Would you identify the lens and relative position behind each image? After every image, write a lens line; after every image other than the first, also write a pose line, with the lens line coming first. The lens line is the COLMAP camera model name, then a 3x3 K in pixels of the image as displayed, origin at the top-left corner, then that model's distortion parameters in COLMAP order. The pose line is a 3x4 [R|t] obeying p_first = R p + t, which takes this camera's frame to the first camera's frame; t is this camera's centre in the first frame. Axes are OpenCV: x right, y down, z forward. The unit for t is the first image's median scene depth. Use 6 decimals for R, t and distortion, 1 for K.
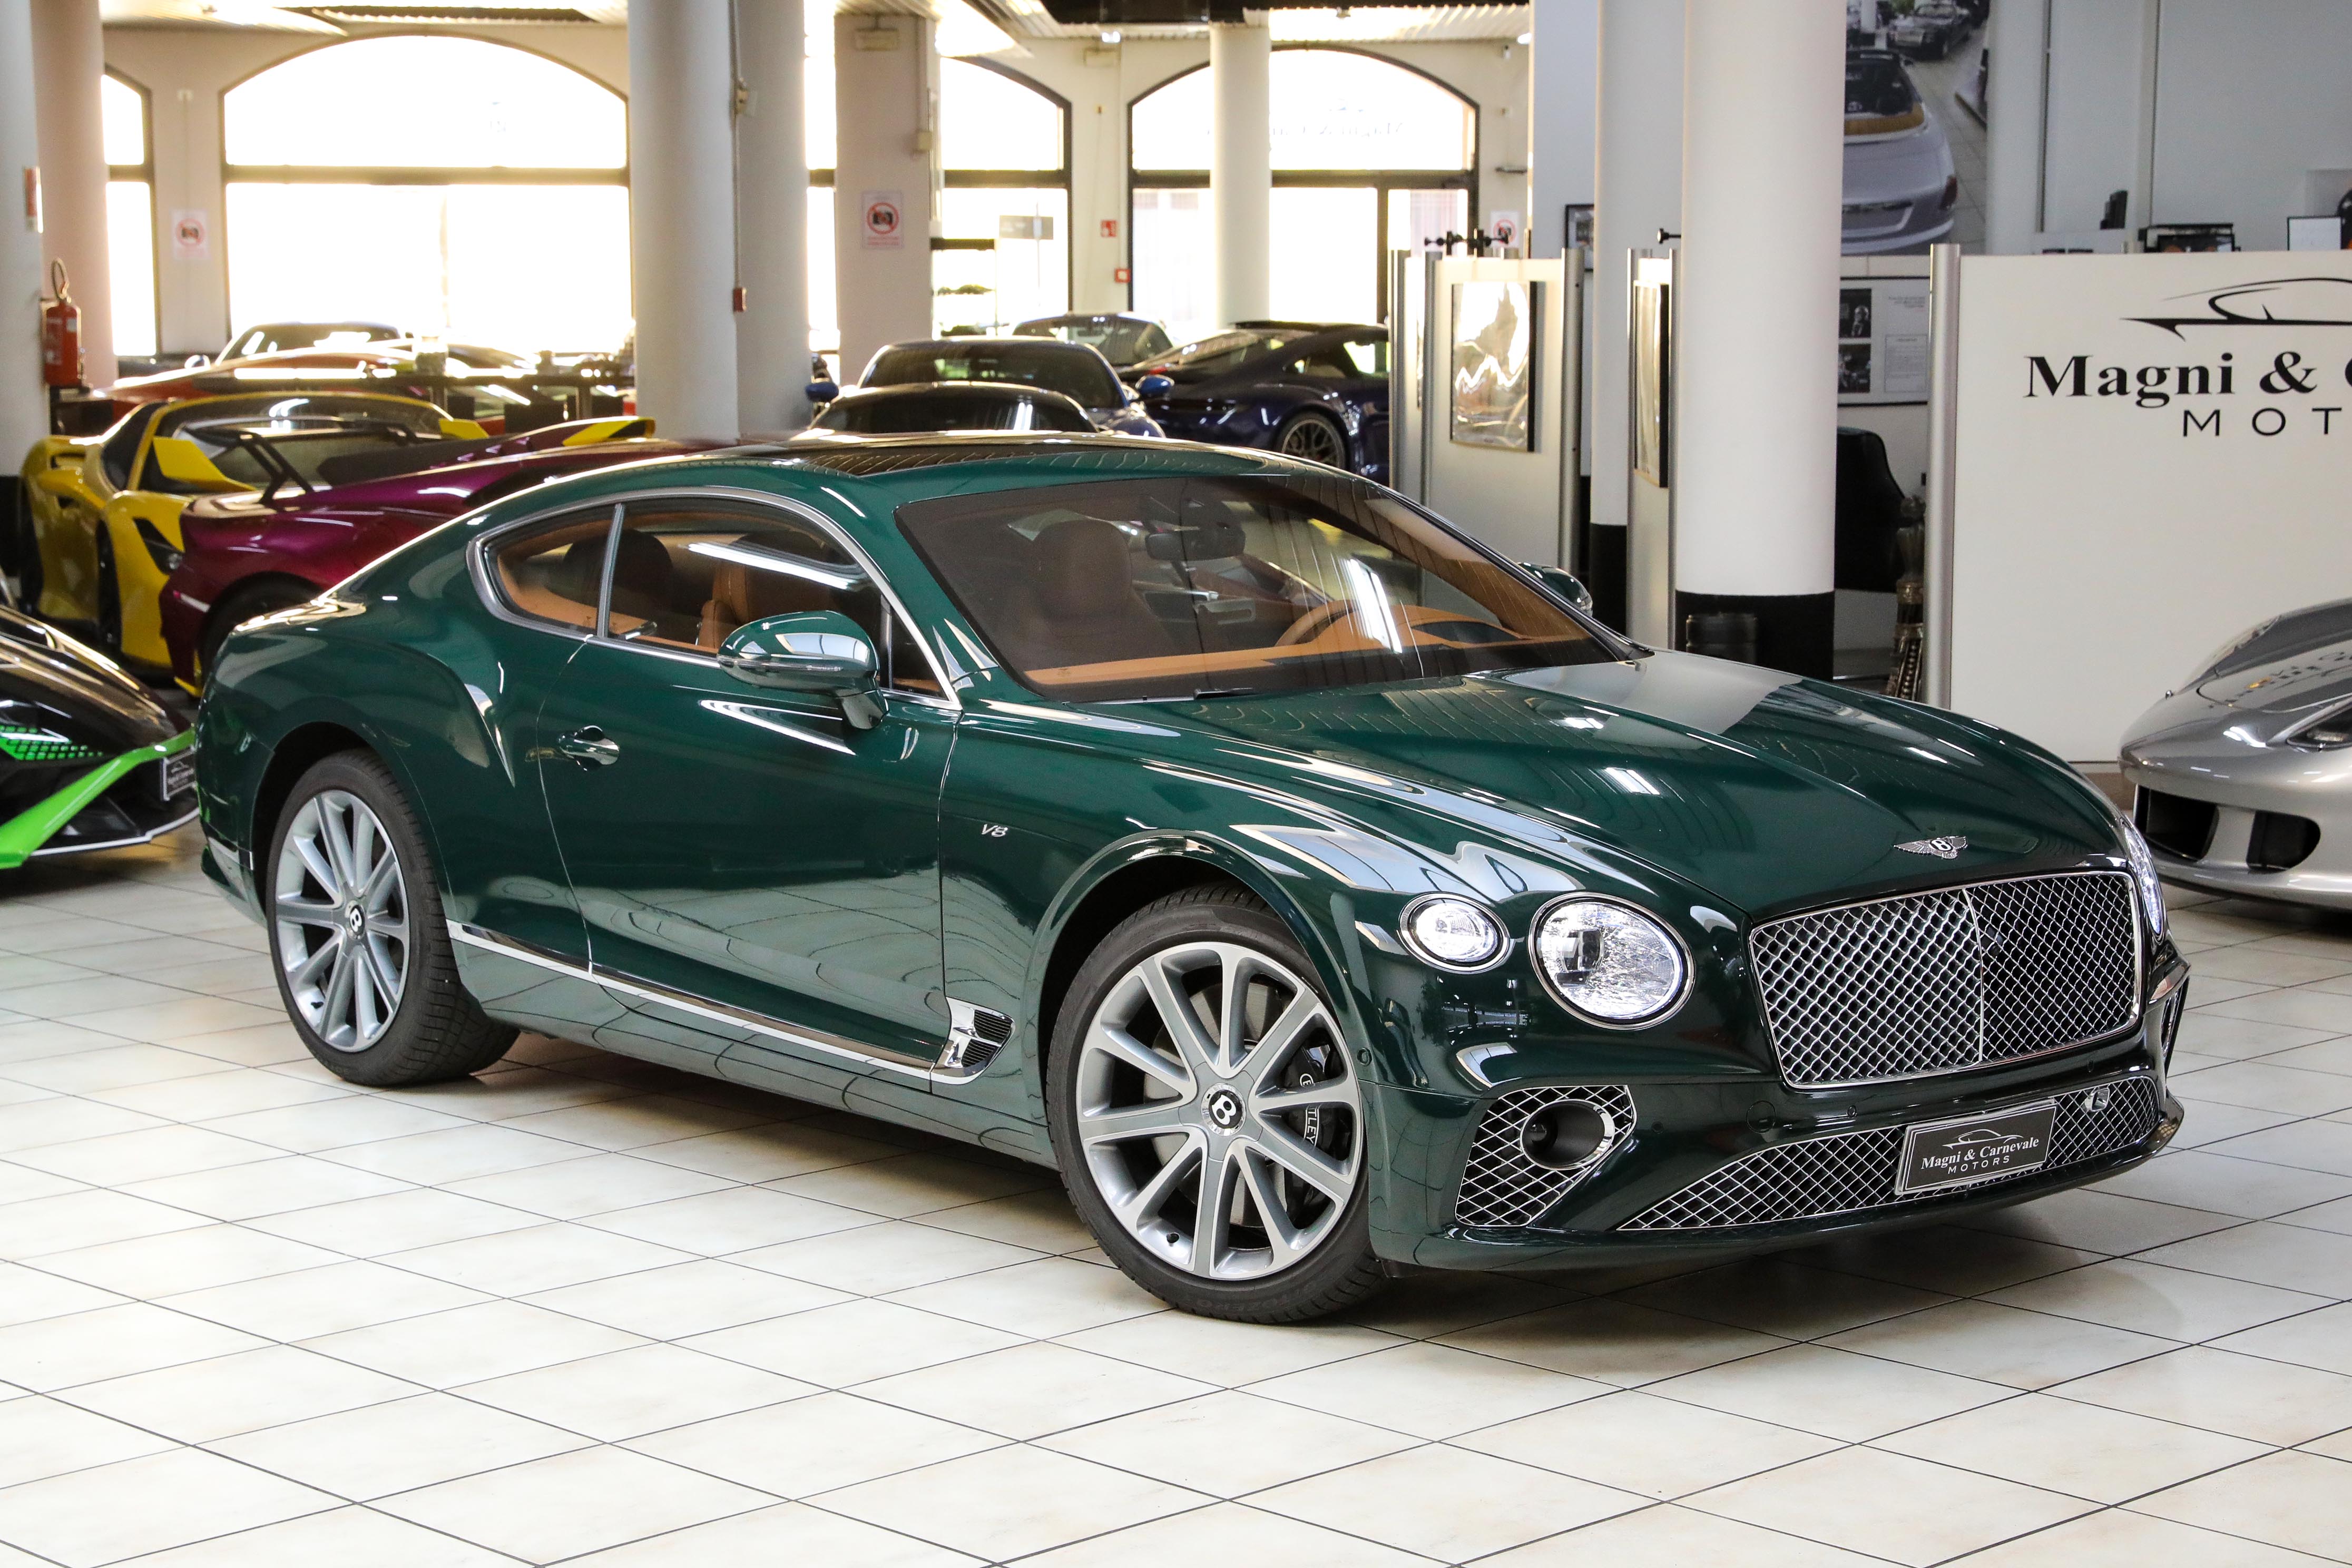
lens RADIAL K [[4379.0, 0, 1163.6], [0, 4379.0, 754.0], [0, 0, 1]] dist [0.165867, 0.149052]
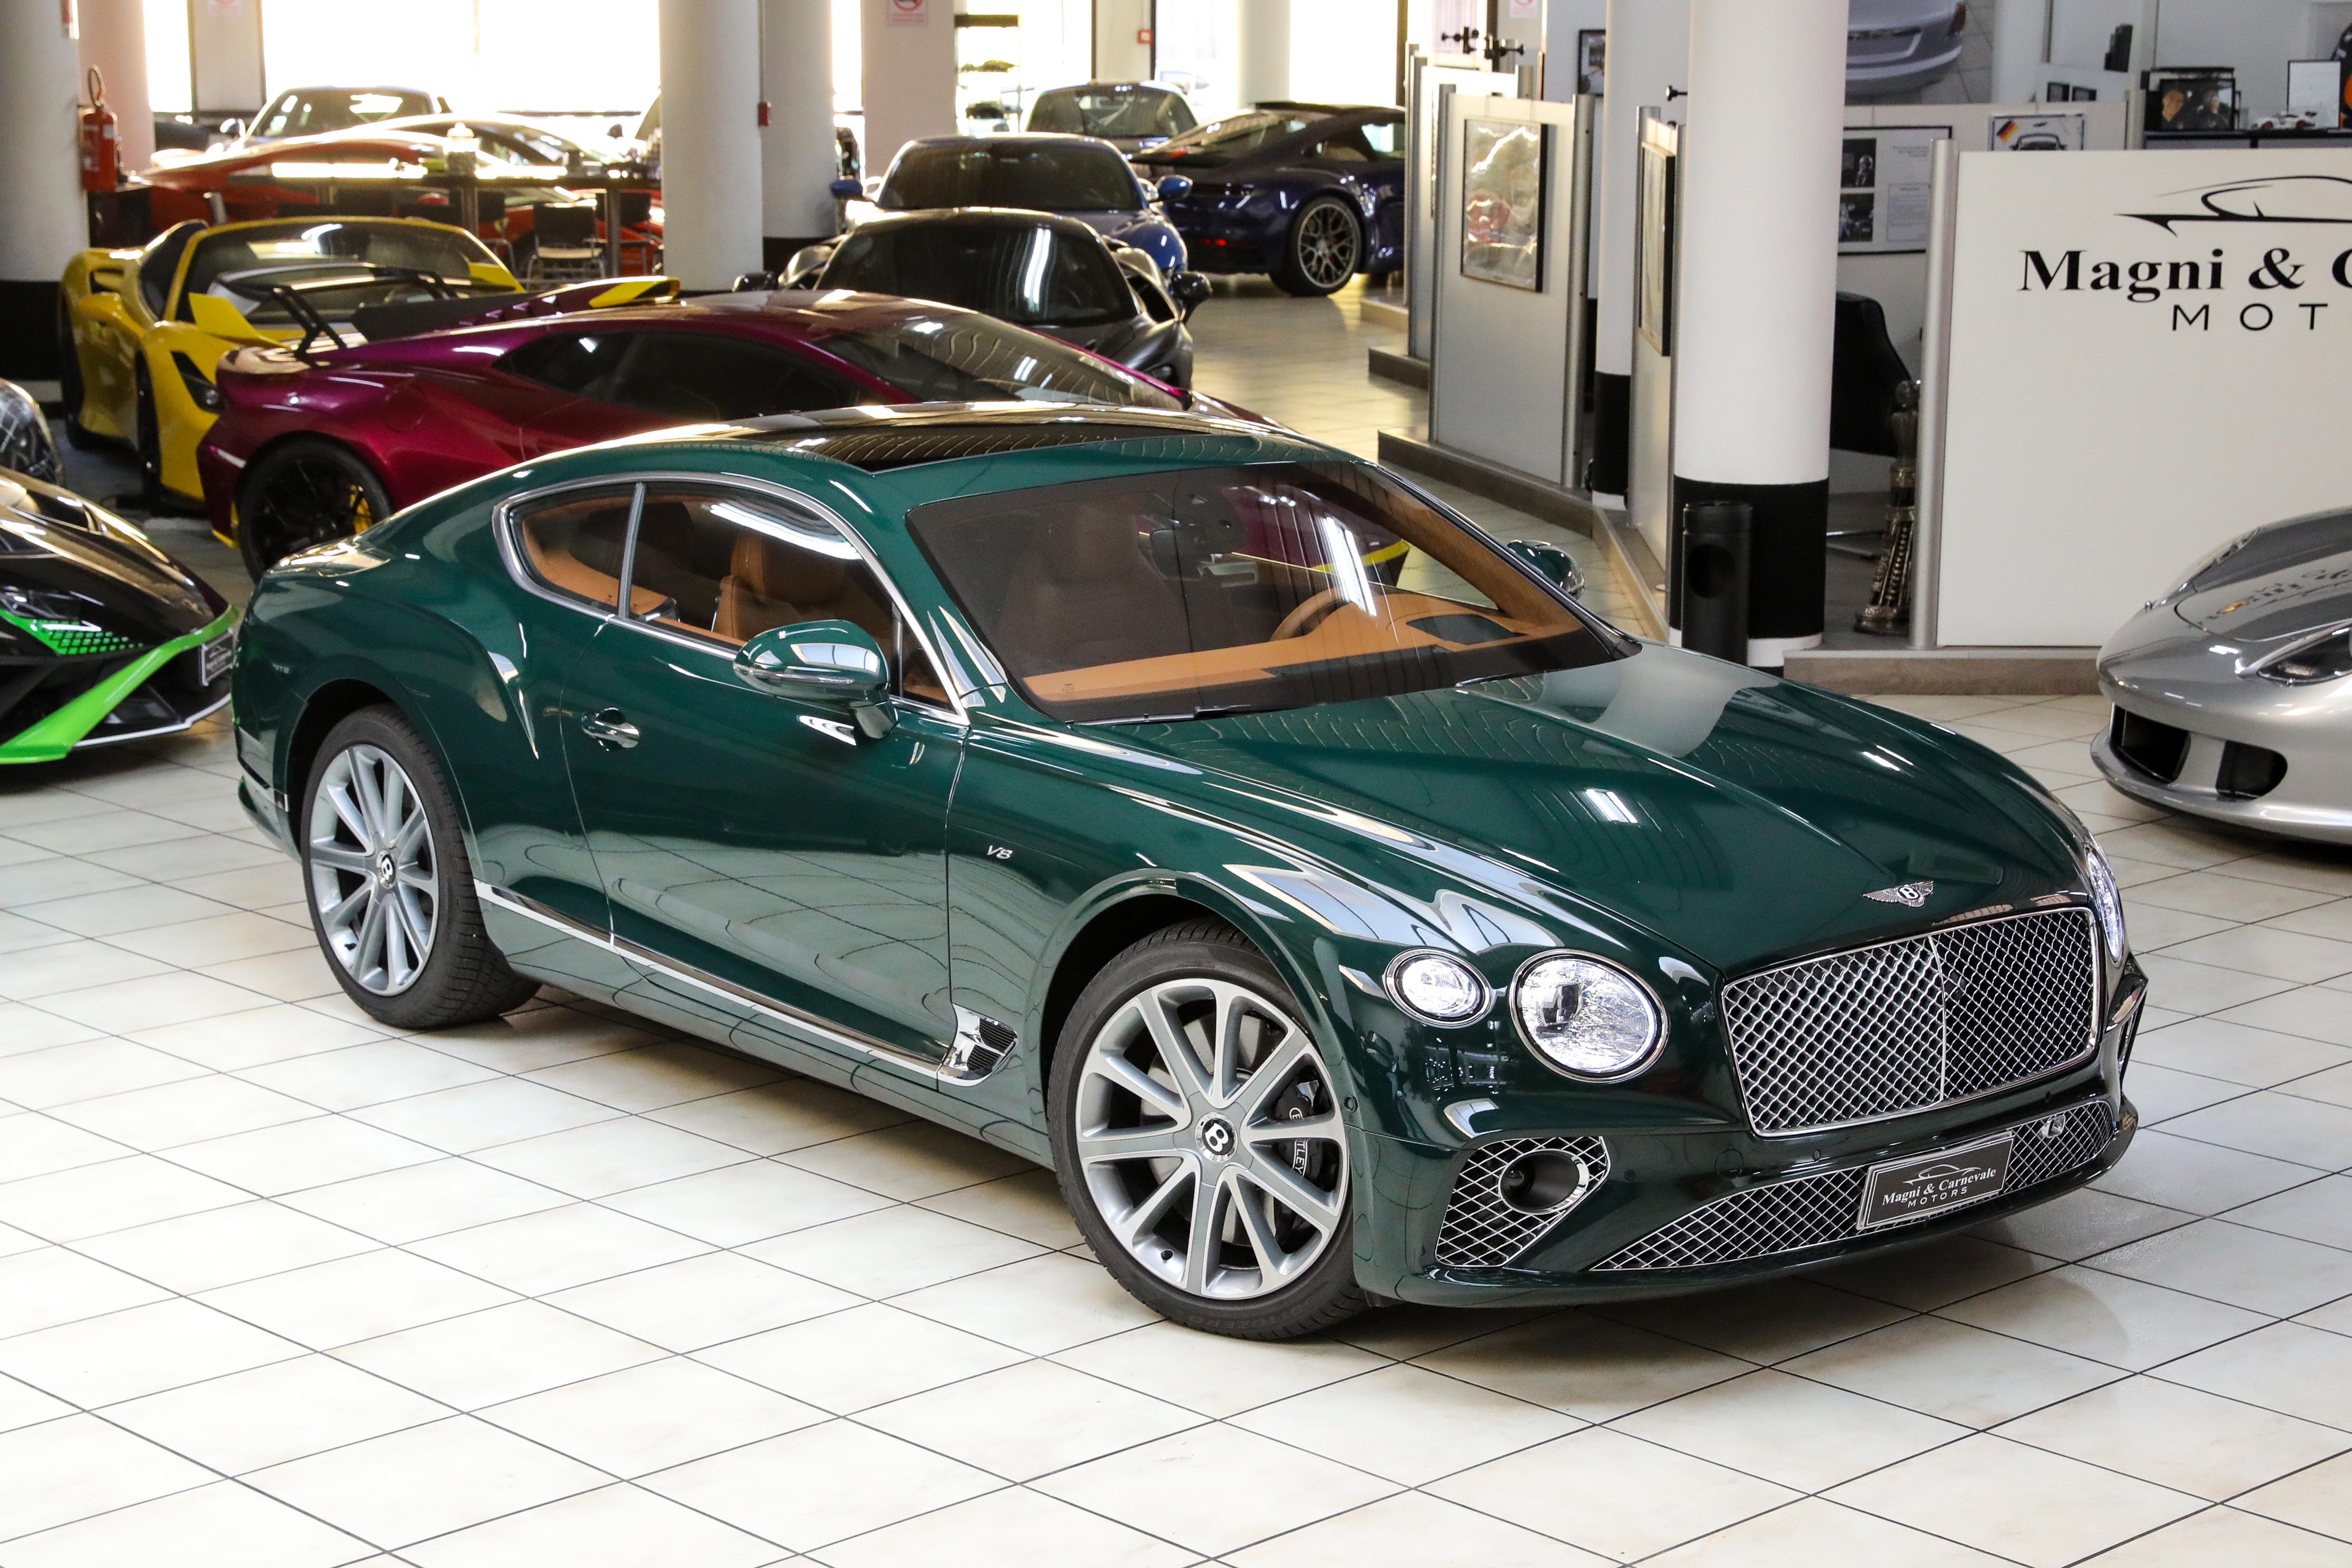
lens RADIAL K [[4284.6, 0, 1176.0], [0, 4284.6, 784.0], [0, 0, 1]] dist [0.127091, 0.277340]
pose [[0.999952, 0.009724, -0.001339, 0.003669], [-0.009594, 0.997059, 0.076030, -0.063417], [0.002075, -0.076013, 0.997105, -0.008994]]
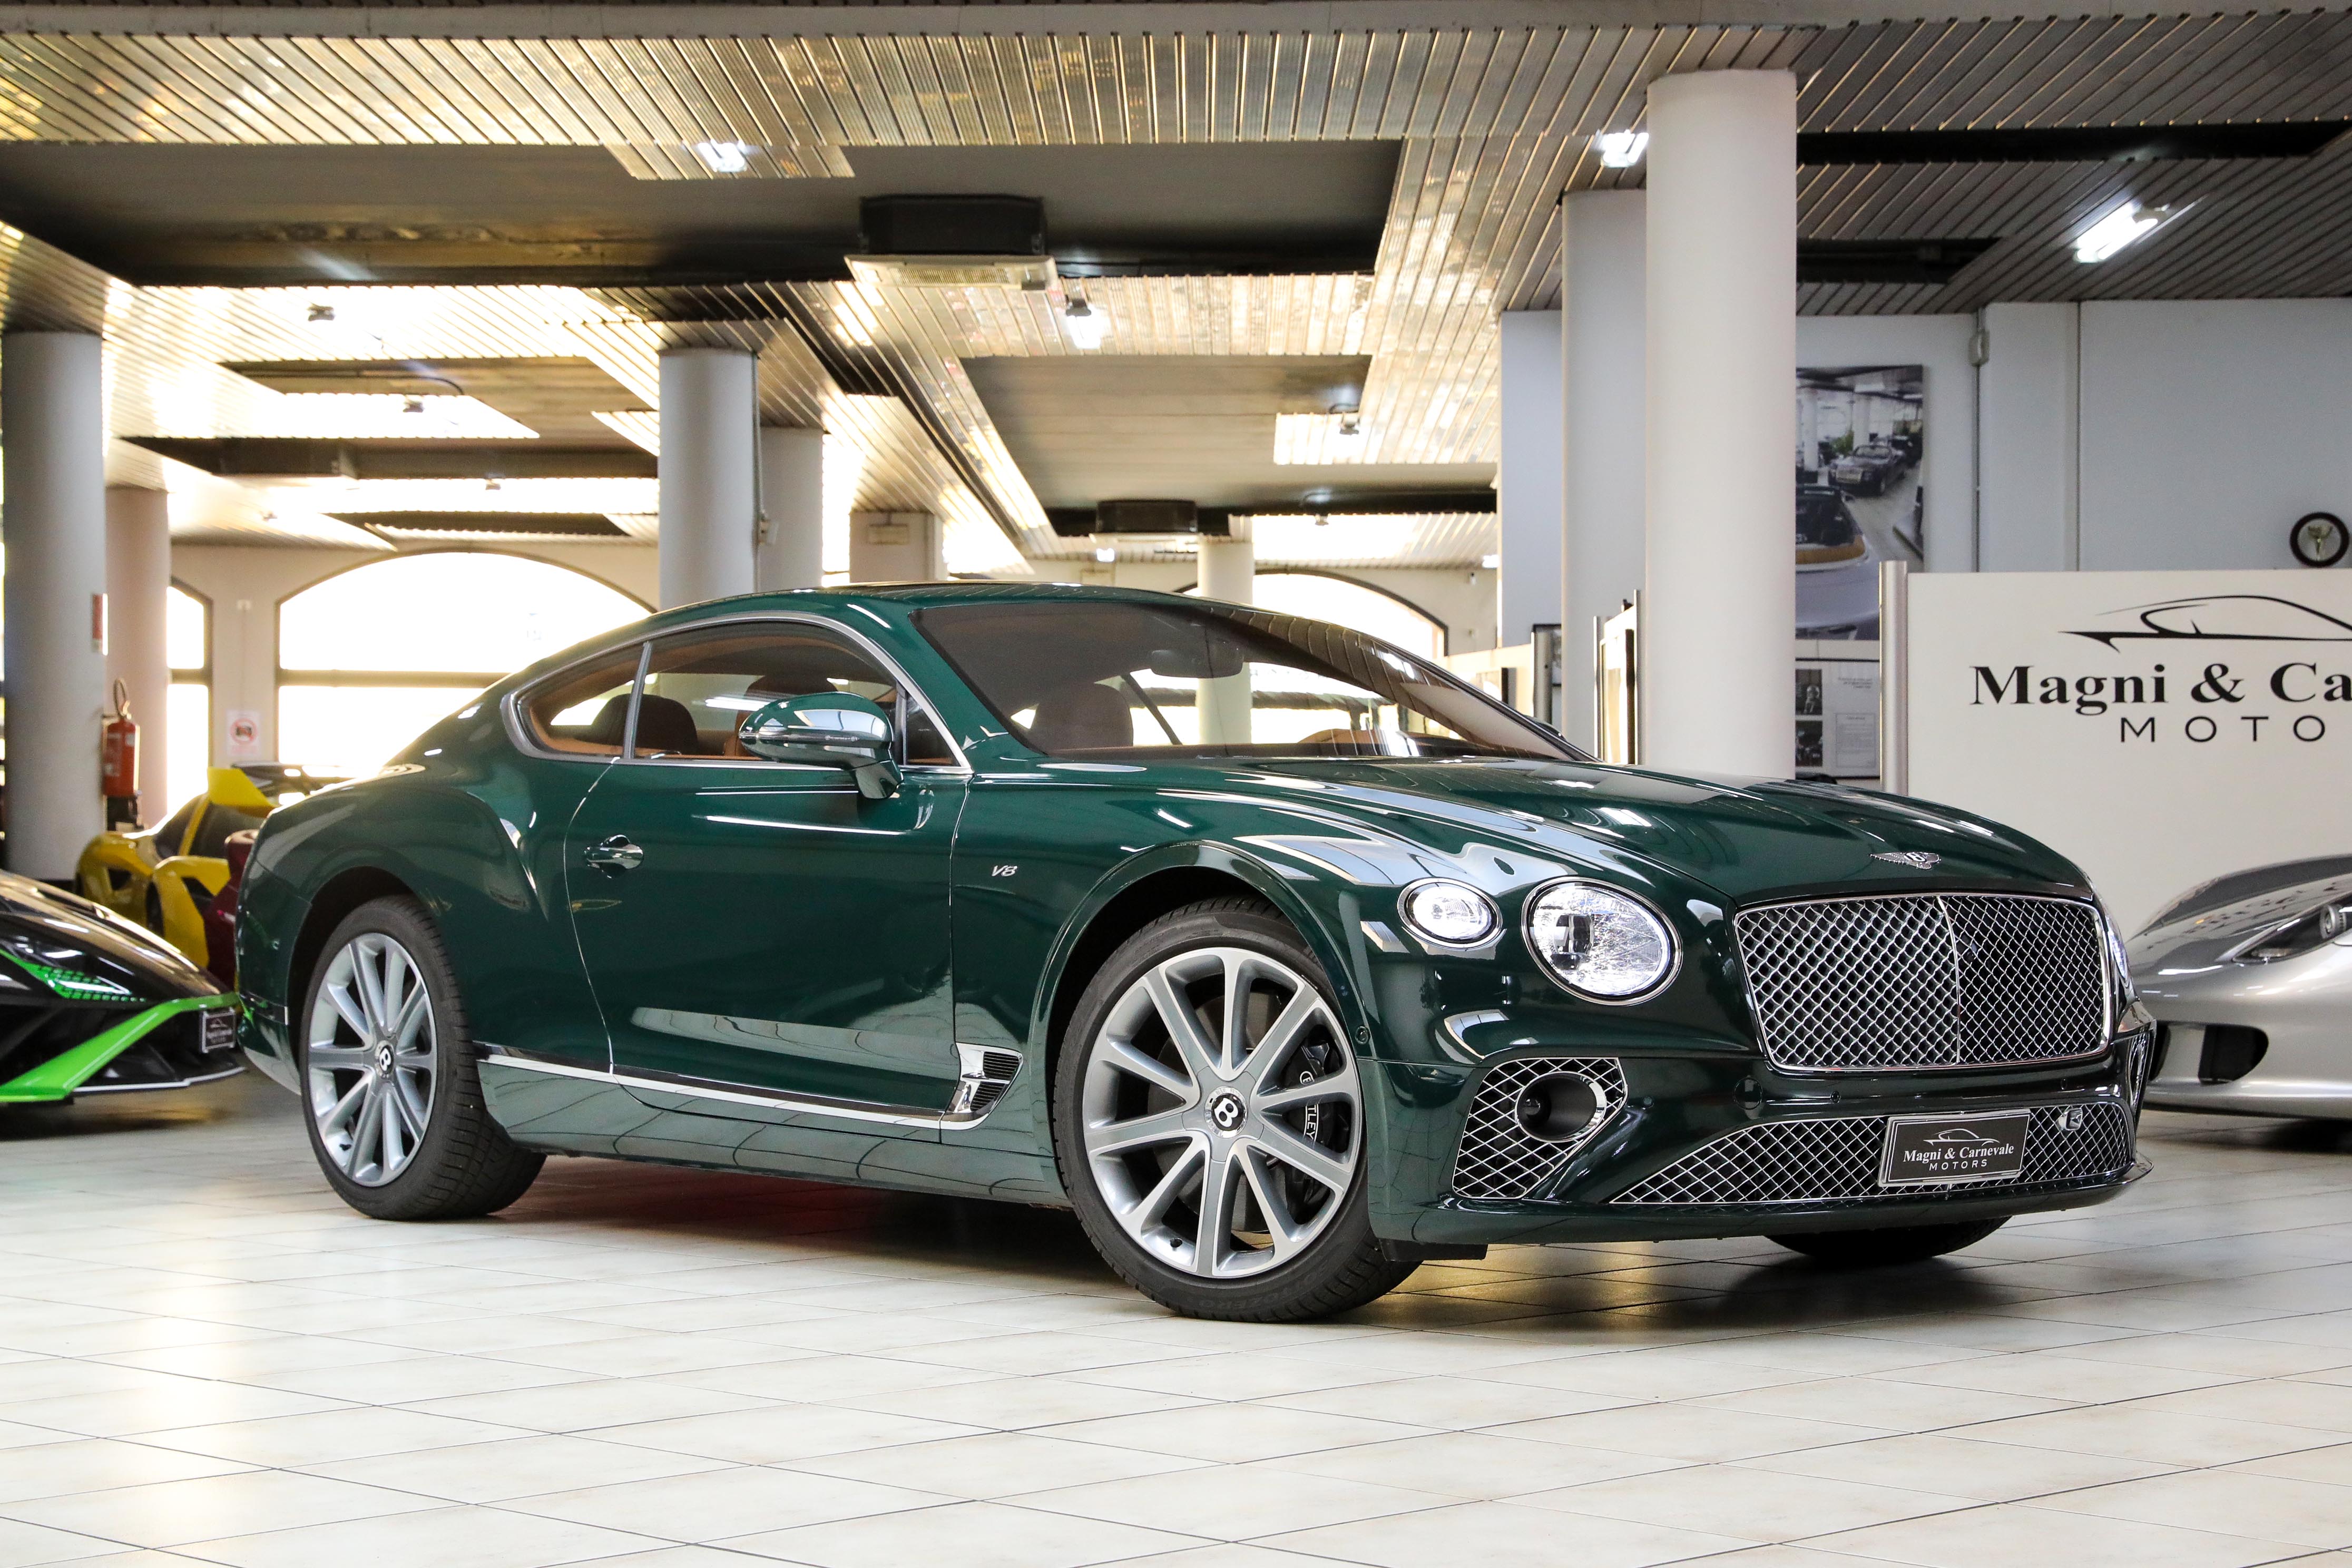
lens RADIAL K [[4122.4, 0, 1176.0], [0, 4122.4, 784.0], [0, 0, 1]] dist [0.148106, 0.080112]
pose [[0.999980, 0.002264, 0.005938, -0.003156], [-0.001487, 0.991812, -0.127699, 0.101530], [-0.006178, 0.127687, 0.991795, 0.022162]]
